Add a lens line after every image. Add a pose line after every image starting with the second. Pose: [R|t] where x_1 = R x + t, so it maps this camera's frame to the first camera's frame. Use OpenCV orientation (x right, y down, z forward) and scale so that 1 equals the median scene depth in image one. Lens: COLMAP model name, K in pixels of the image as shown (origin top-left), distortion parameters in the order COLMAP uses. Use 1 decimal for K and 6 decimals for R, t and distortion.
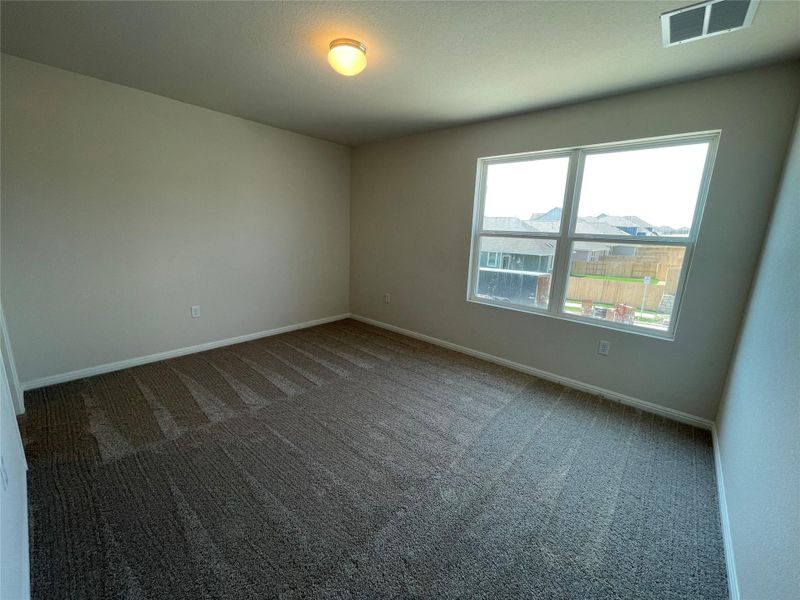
lens RADIAL K [[327.1, 0, 397.7], [0, 327.1, 297.3], [0, 0, 1]] dist [-0.001501, -0.000198]
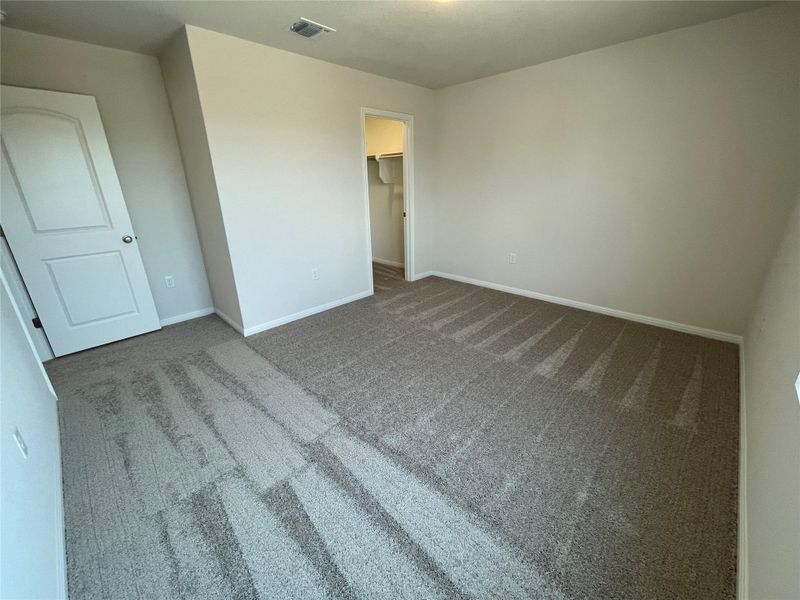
lens RADIAL K [[327.1, 0, 397.7], [0, 327.1, 297.3], [0, 0, 1]] dist [-0.001501, -0.000198]
pose [[-0.049667, 0.300935, -0.952351, 0.594687], [-0.190899, 0.933088, 0.304803, -0.109508], [0.980352, 0.196942, 0.011104, 0.663808]]
